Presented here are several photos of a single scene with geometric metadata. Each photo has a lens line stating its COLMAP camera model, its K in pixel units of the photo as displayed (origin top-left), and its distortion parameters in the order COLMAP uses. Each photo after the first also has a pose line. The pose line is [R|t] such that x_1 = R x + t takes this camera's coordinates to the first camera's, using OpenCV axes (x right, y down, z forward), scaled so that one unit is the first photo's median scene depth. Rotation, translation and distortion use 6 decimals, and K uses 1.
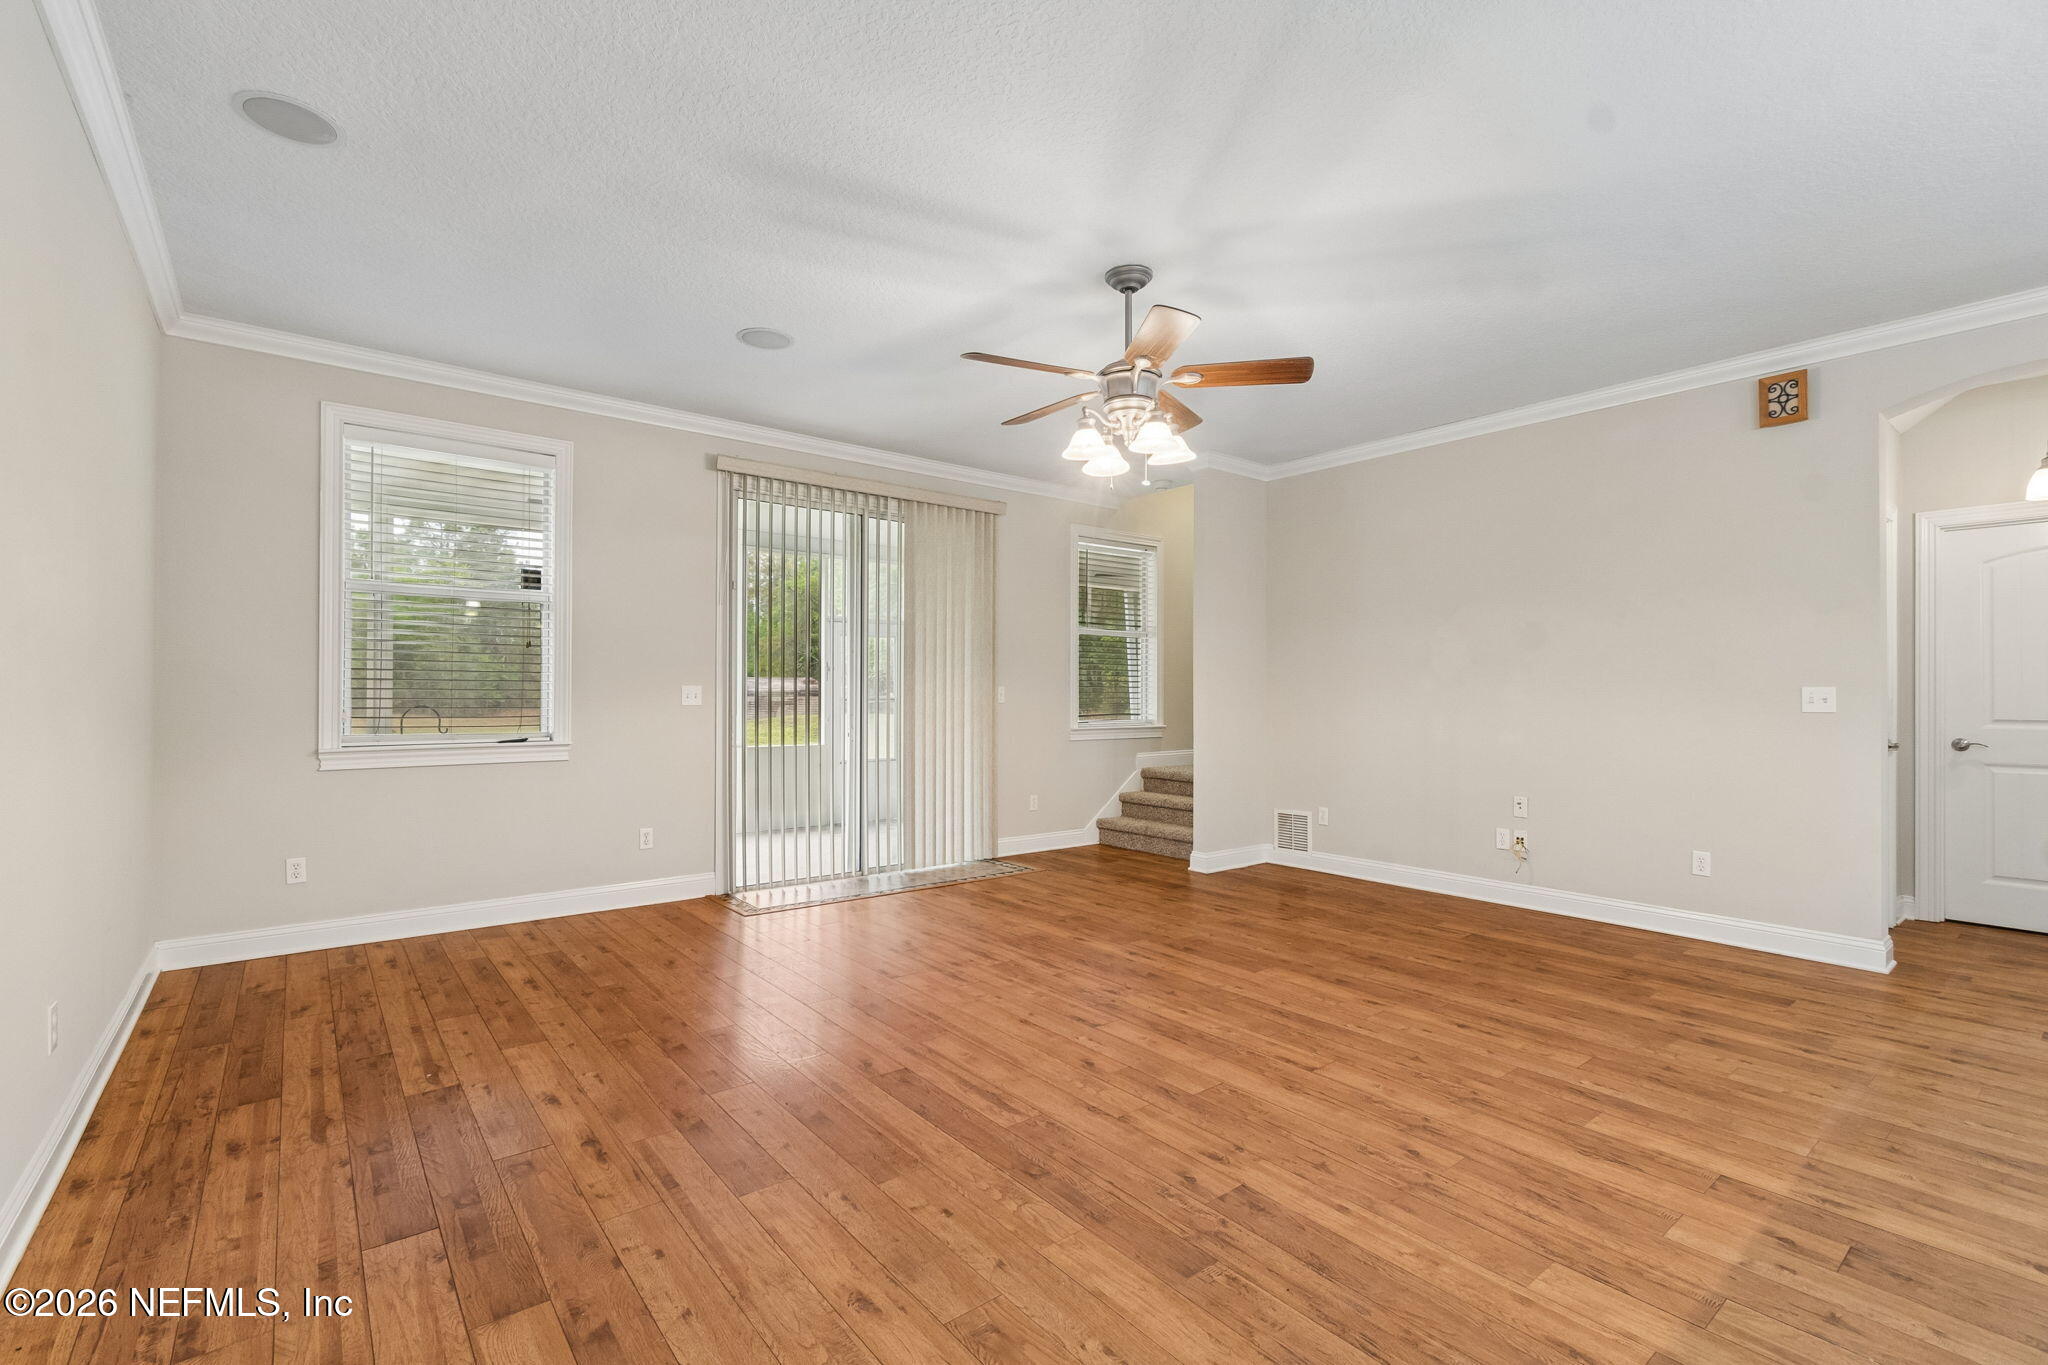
lens RADIAL K [[902.6, 0, 1022.0], [0, 902.6, 691.1], [0, 0, 1]] dist [0.006056, -0.003646]
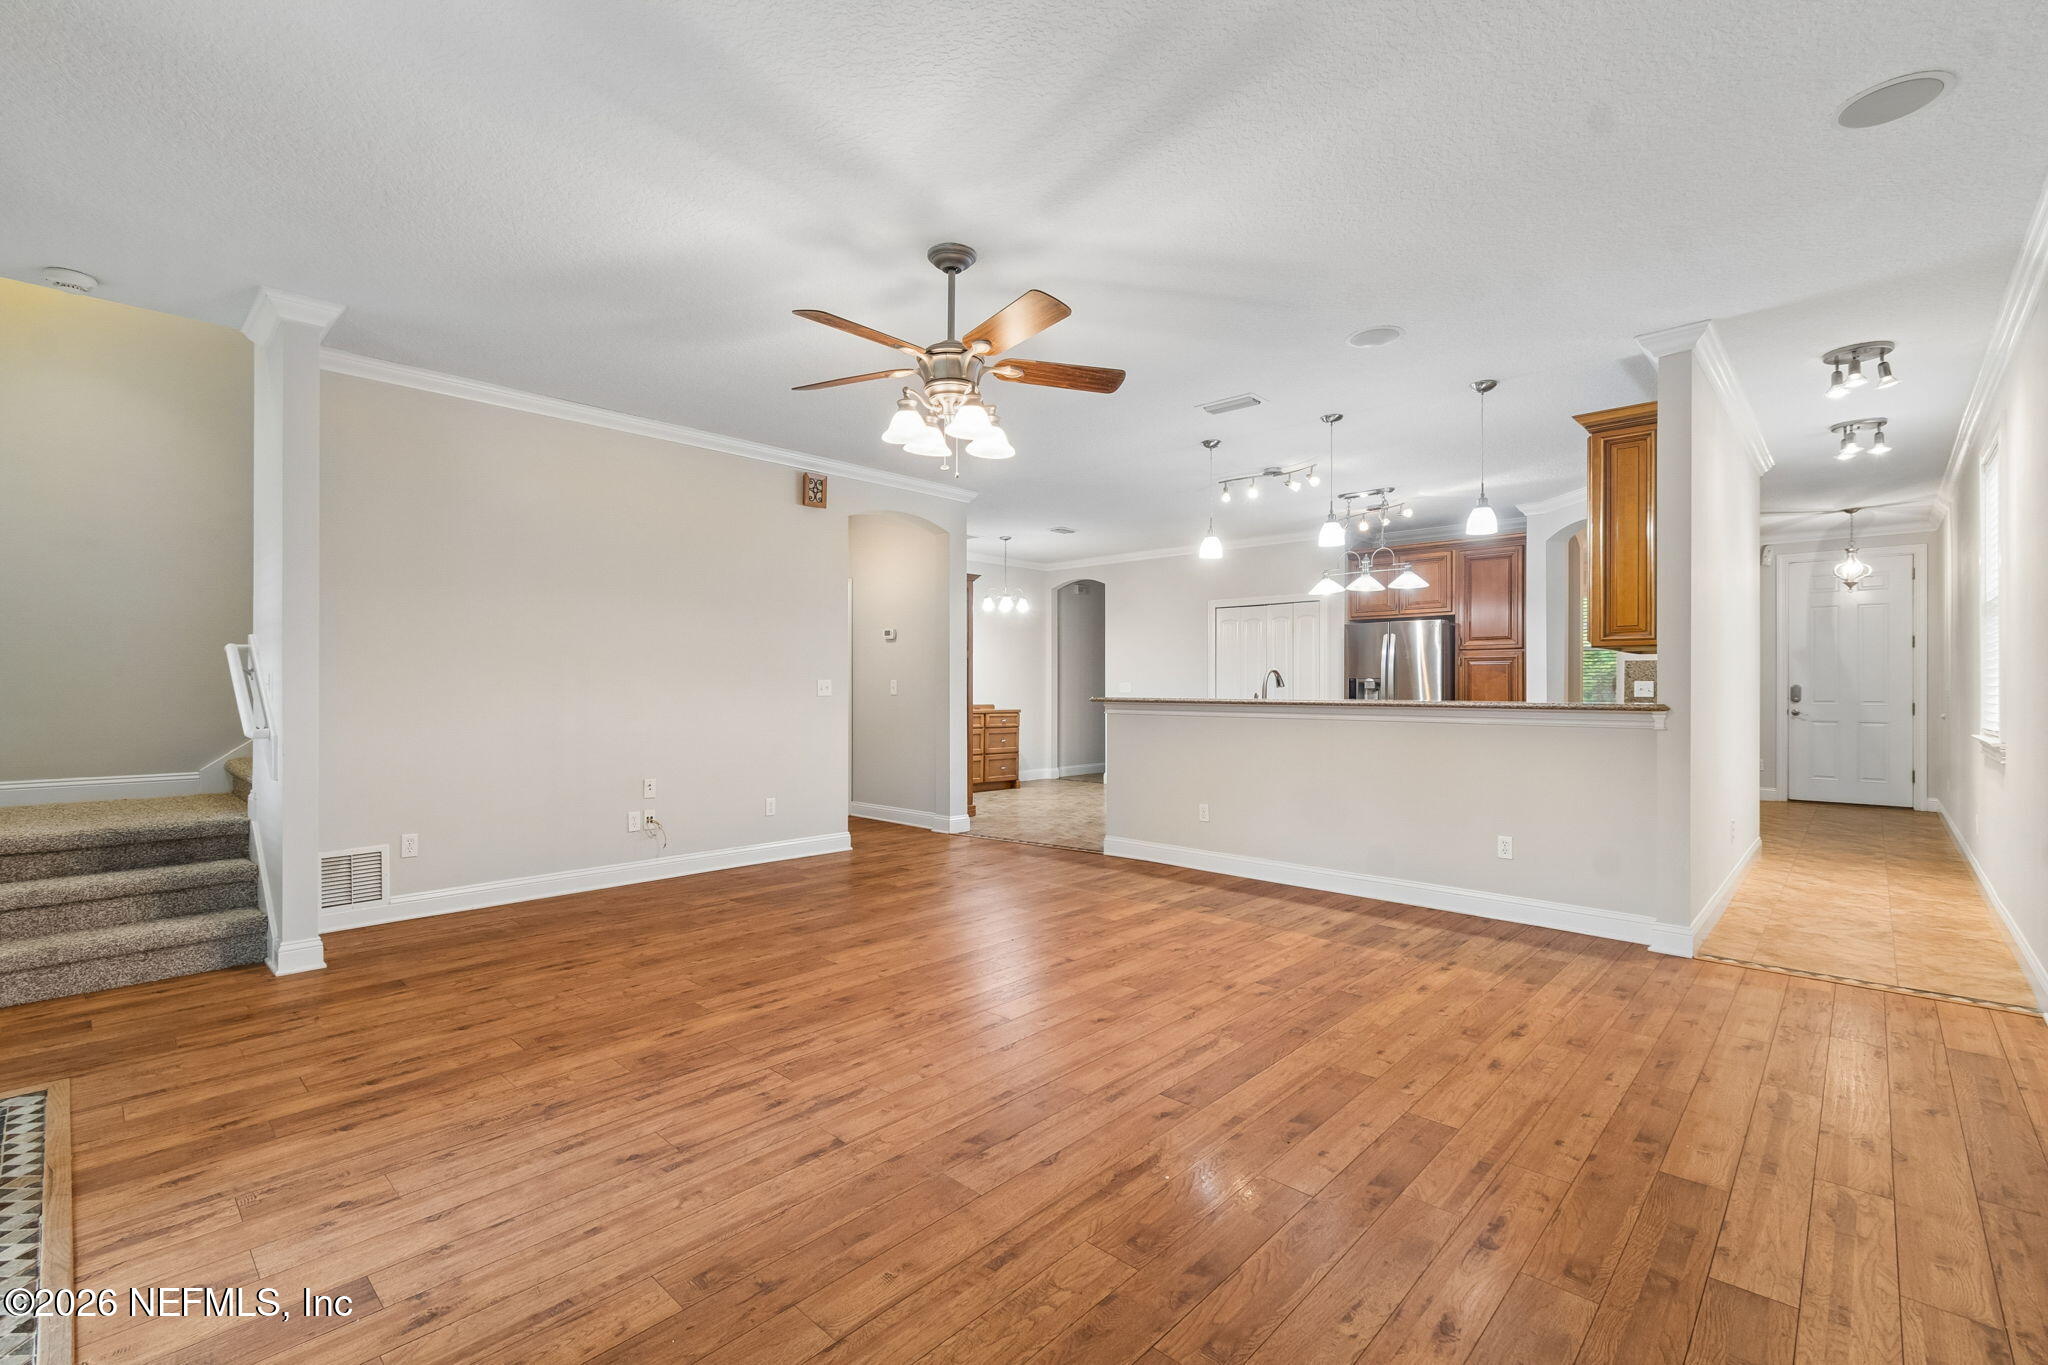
lens RADIAL K [[902.6, 0, 1002.3], [0, 902.6, 685.9], [0, 0, 1]] dist [0.006056, -0.003646]
pose [[-0.129678, -0.004463, 0.991546, -1.004310], [-0.004920, 0.999980, 0.003857, -0.001139], [-0.991544, -0.004378, -0.129697, 1.262328]]
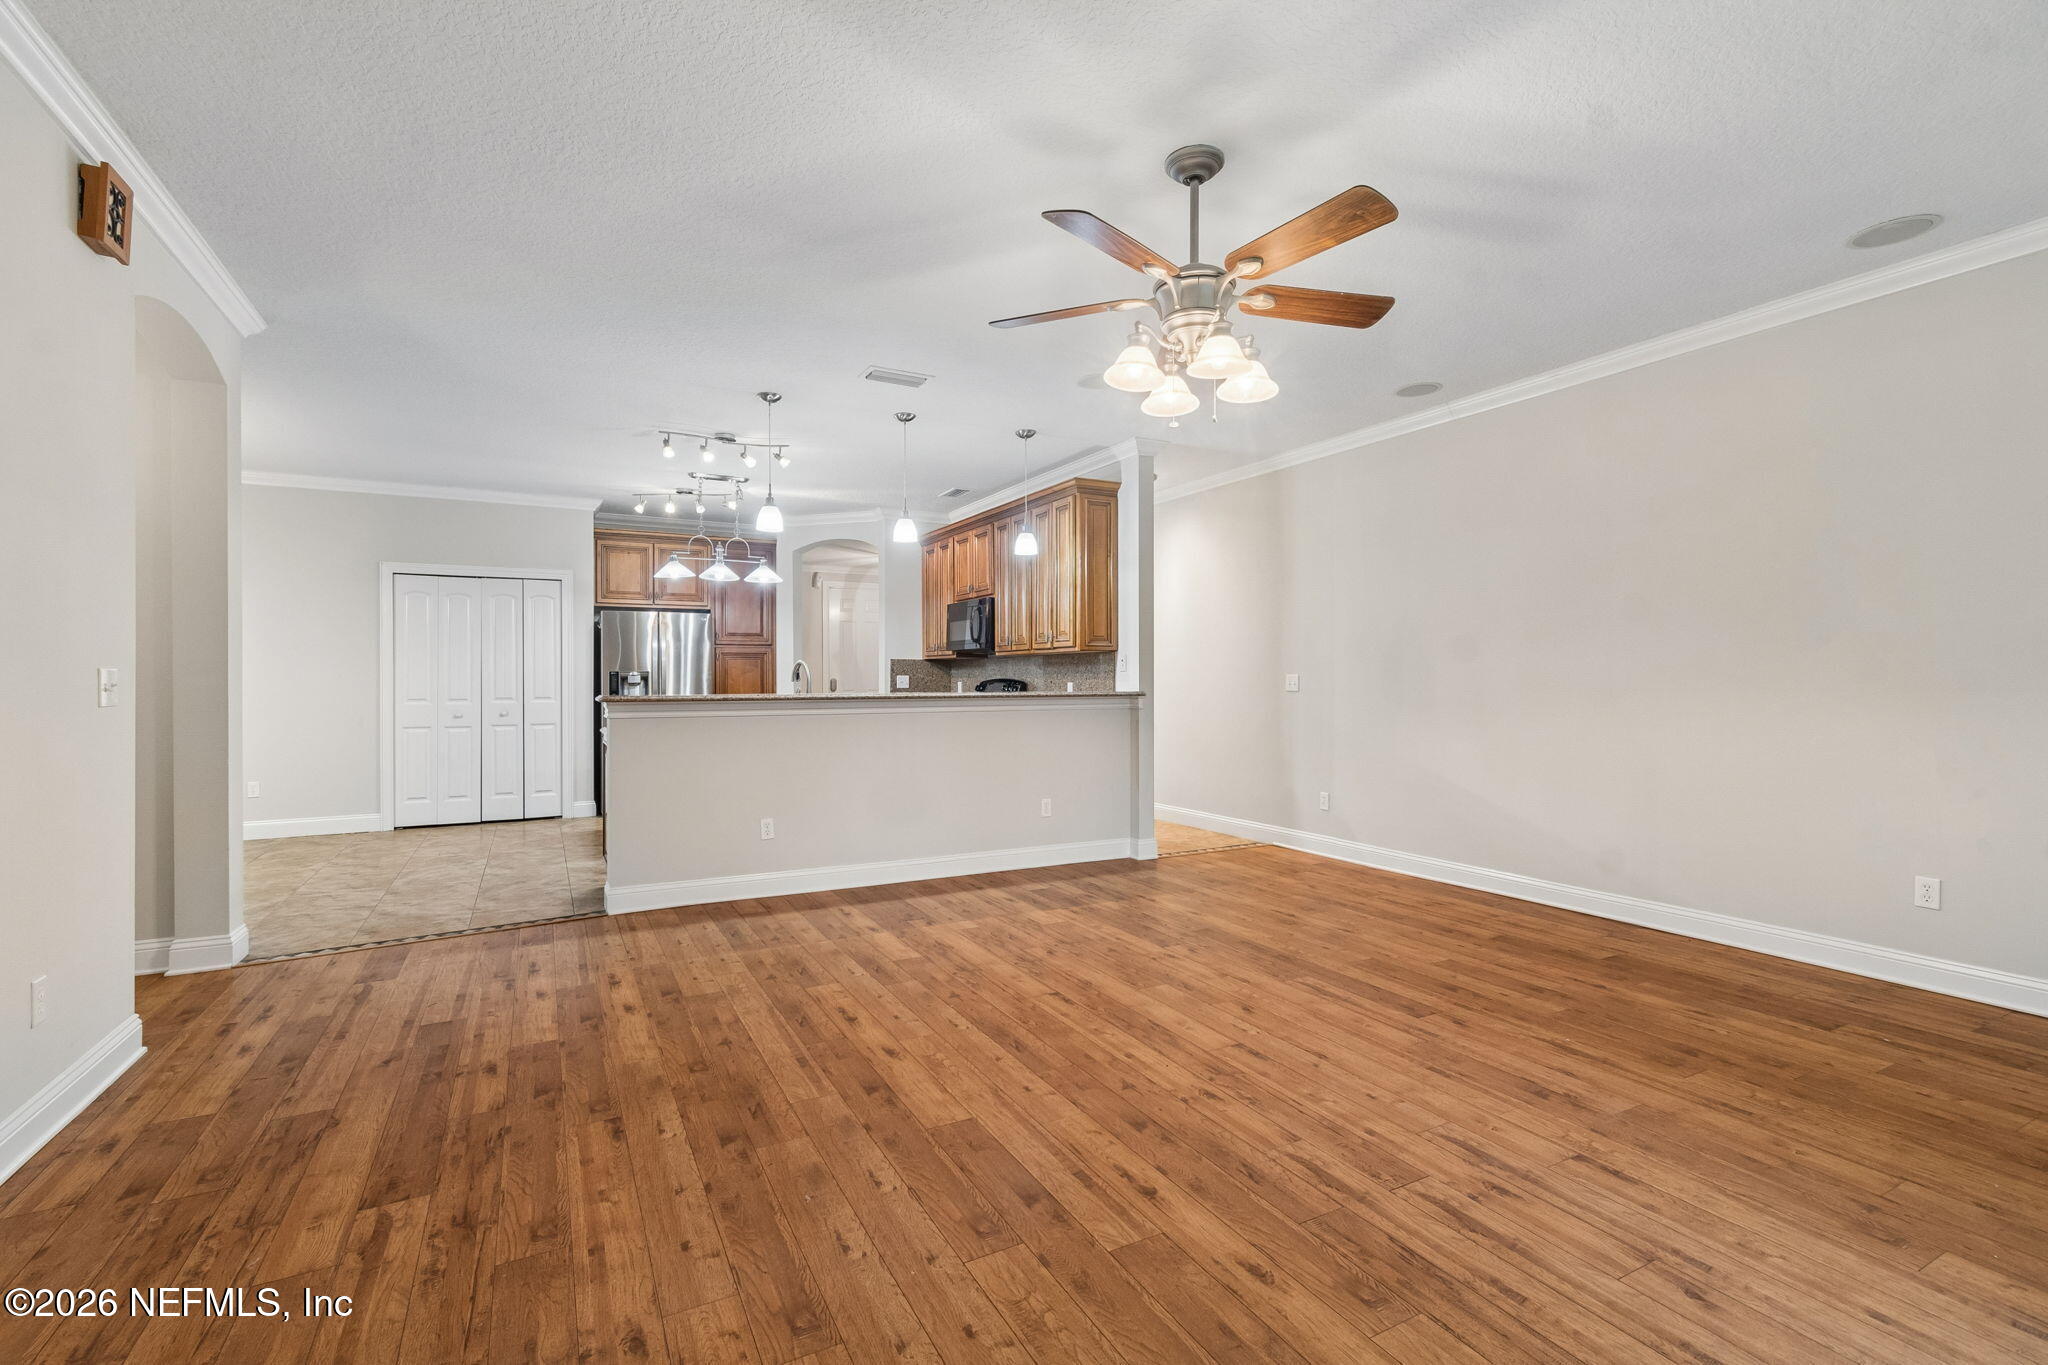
lens RADIAL K [[902.6, 0, 1020.5], [0, 902.6, 679.8], [0, 0, 1]] dist [0.006056, -0.003646]
pose [[-0.982633, -0.002354, 0.185546, 0.143031], [-0.002846, 0.999993, -0.002384, 0.006609], [-0.185539, -0.002871, -0.982633, 2.150217]]
